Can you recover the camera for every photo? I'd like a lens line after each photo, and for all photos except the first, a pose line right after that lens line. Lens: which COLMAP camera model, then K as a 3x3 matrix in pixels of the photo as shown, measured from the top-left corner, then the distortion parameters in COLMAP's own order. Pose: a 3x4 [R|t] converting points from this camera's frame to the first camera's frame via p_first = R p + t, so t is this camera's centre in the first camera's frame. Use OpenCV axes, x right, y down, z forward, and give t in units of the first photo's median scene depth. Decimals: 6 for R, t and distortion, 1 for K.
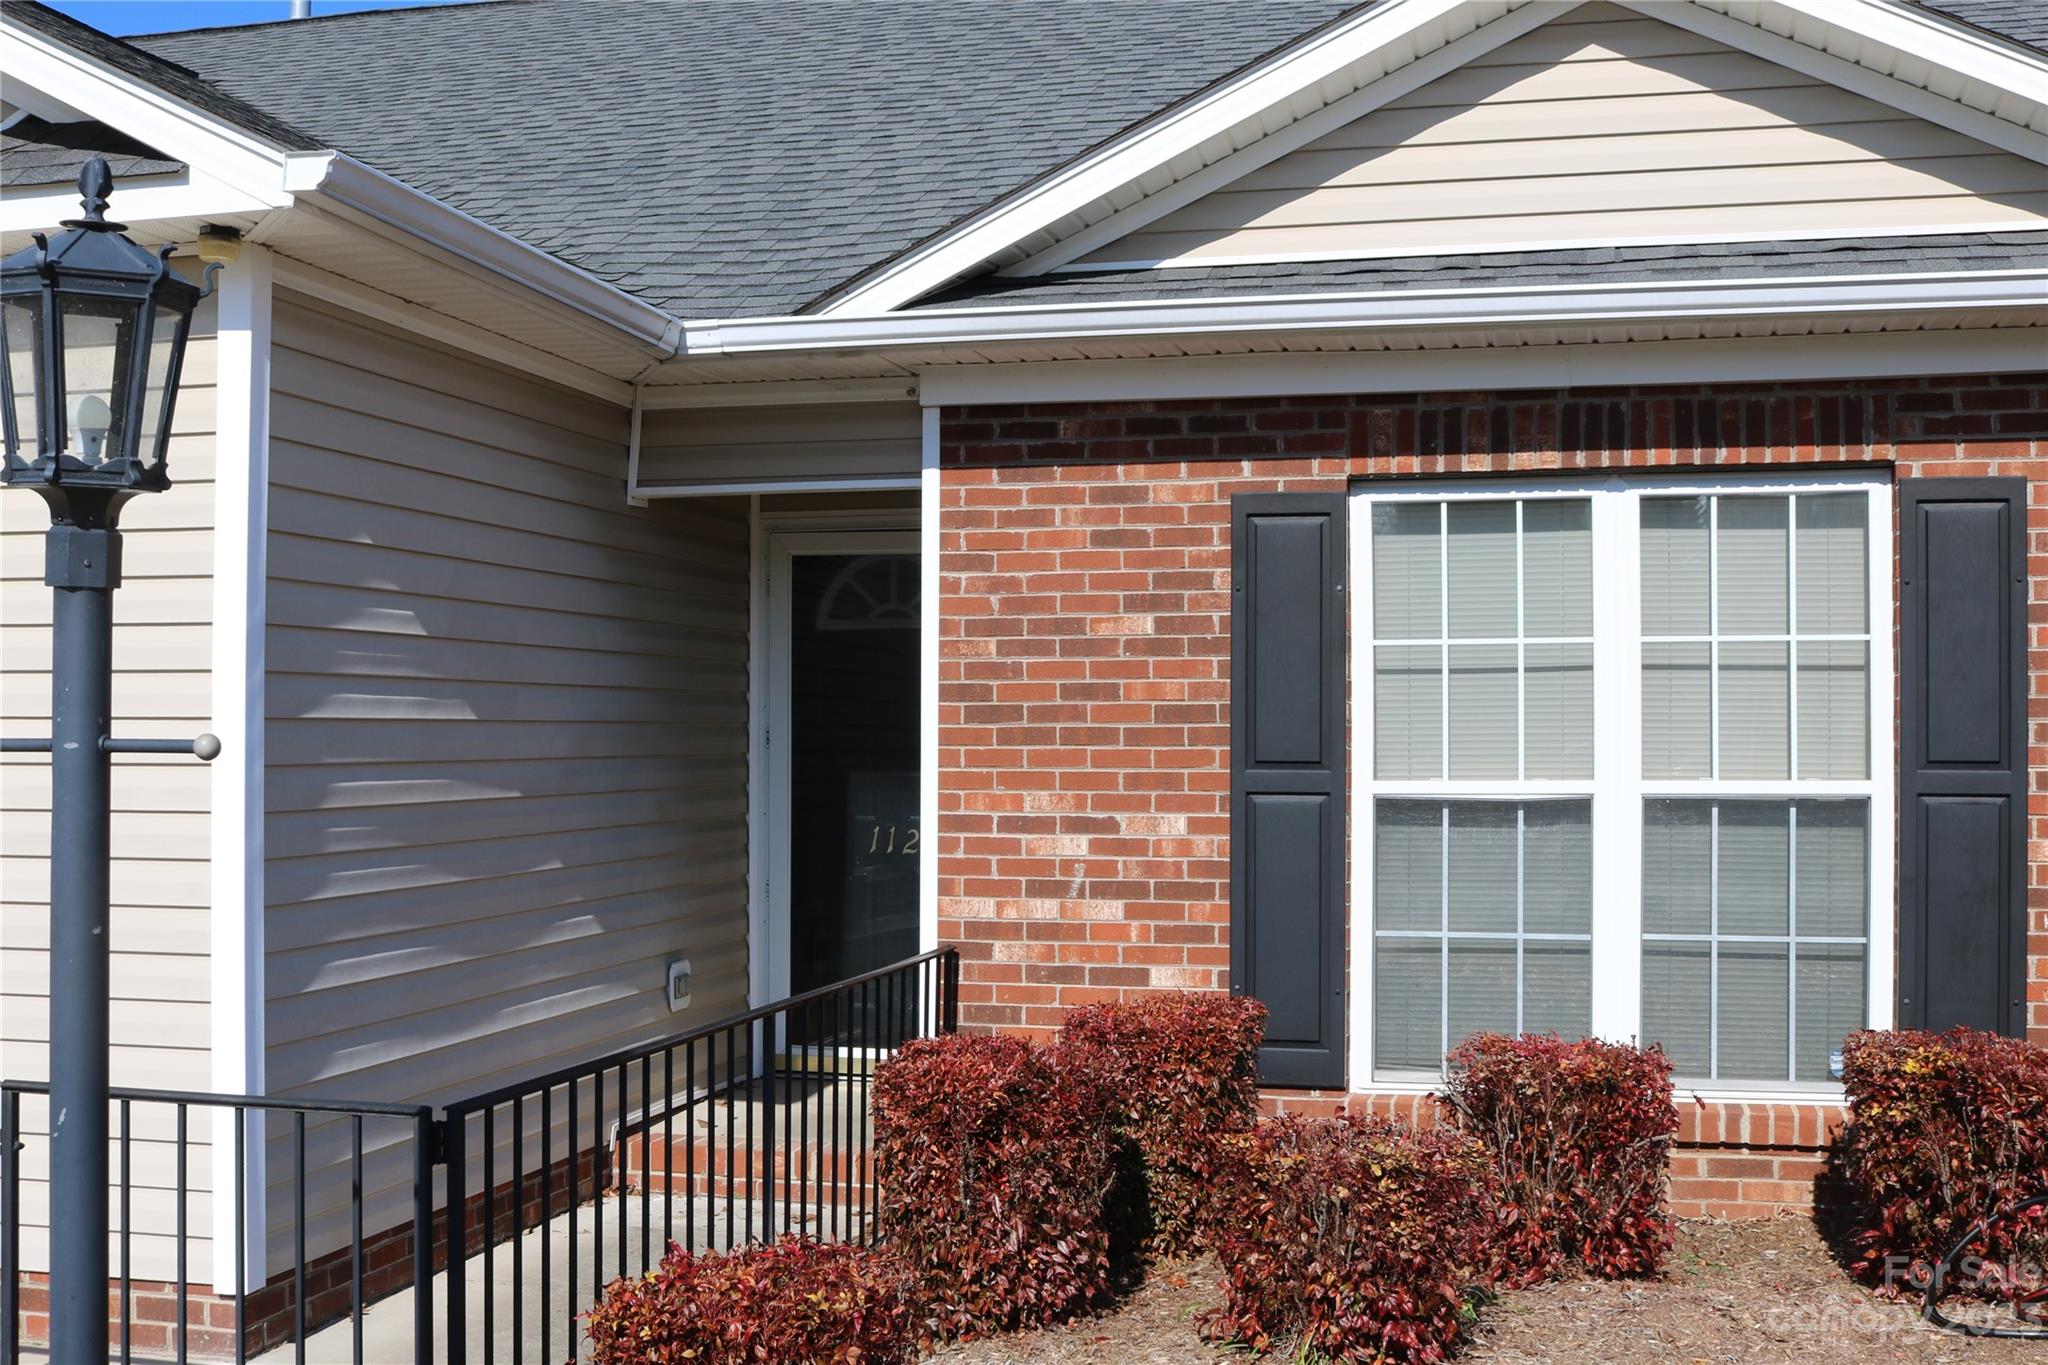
lens RADIAL K [[2339.4, 0, 1024.0], [0, 2339.4, 682.5], [0, 0, 1]] dist [-0.133793, 0.216513]
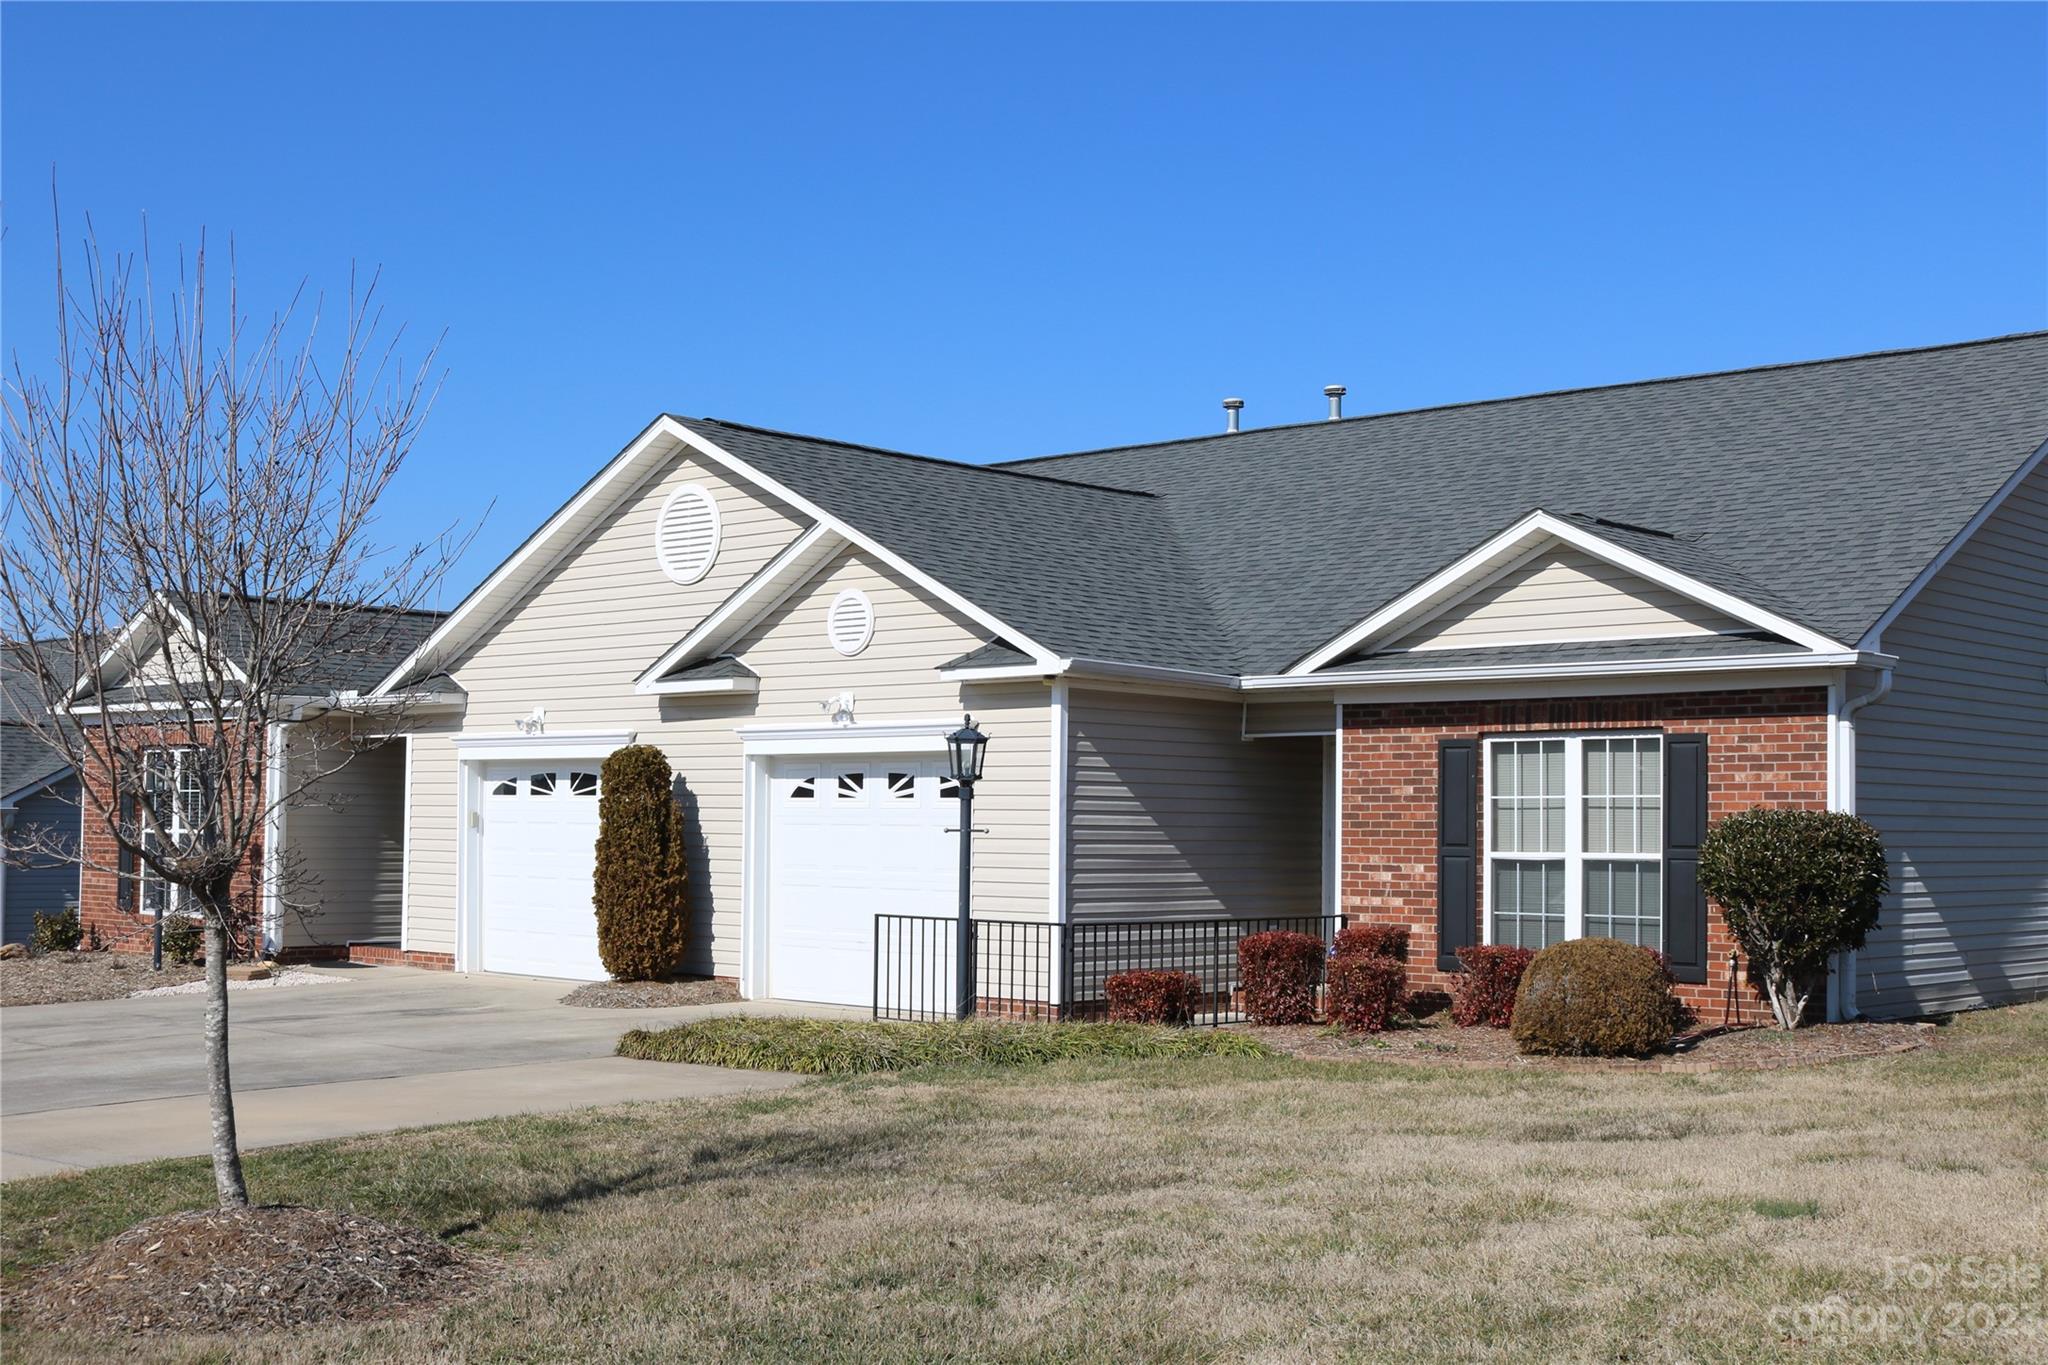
lens RADIAL K [[2469.3, 0, 1024.0], [0, 2469.3, 682.5], [0, 0, 1]] dist [-0.094472, 0.088602]
pose [[0.872514, -0.020080, -0.488176, 1.010942], [-0.000201, 0.999140, -0.041457, -0.030869], [0.488588, 0.036270, 0.871760, -1.576748]]
